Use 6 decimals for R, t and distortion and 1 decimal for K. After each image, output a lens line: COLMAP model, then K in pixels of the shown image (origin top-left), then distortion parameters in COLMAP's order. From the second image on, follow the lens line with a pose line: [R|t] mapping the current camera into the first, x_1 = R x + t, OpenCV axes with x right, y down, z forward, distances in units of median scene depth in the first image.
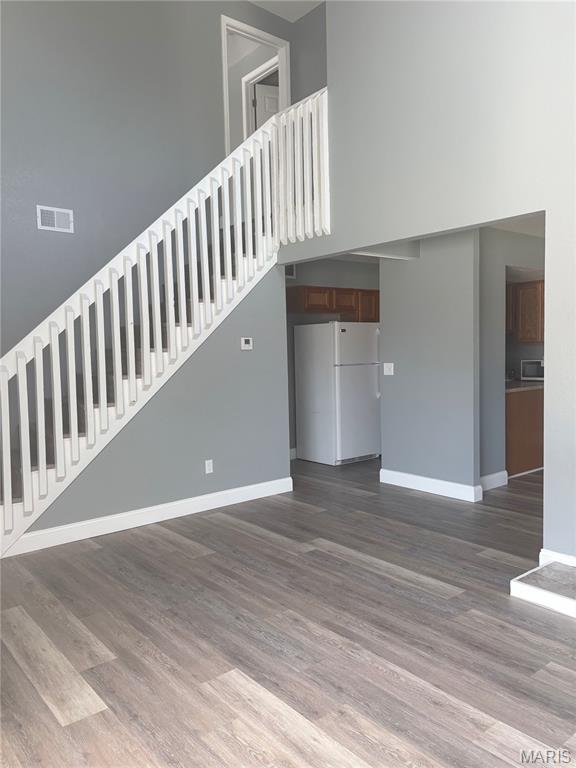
lens RADIAL K [[583.5, 0, 285.6], [0, 583.5, 385.3], [0, 0, 1]] dist [0.010538, -0.002381]
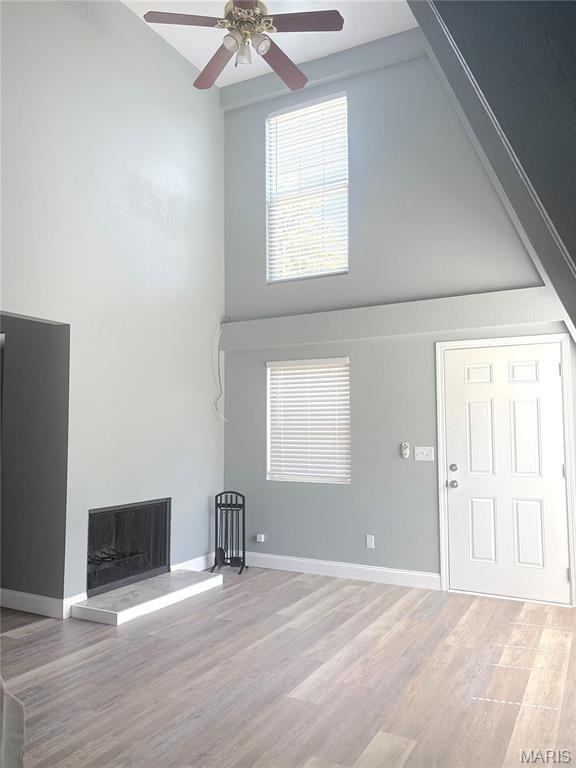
lens RADIAL K [[583.5, 0, 285.6], [0, 583.5, 385.3], [0, 0, 1]] dist [0.010538, -0.002381]
pose [[-0.380876, 0.095017, 0.919731, -1.094189], [0.074221, 0.994638, -0.072020, -0.046097], [-0.921643, 0.040833, -0.385886, 1.279133]]
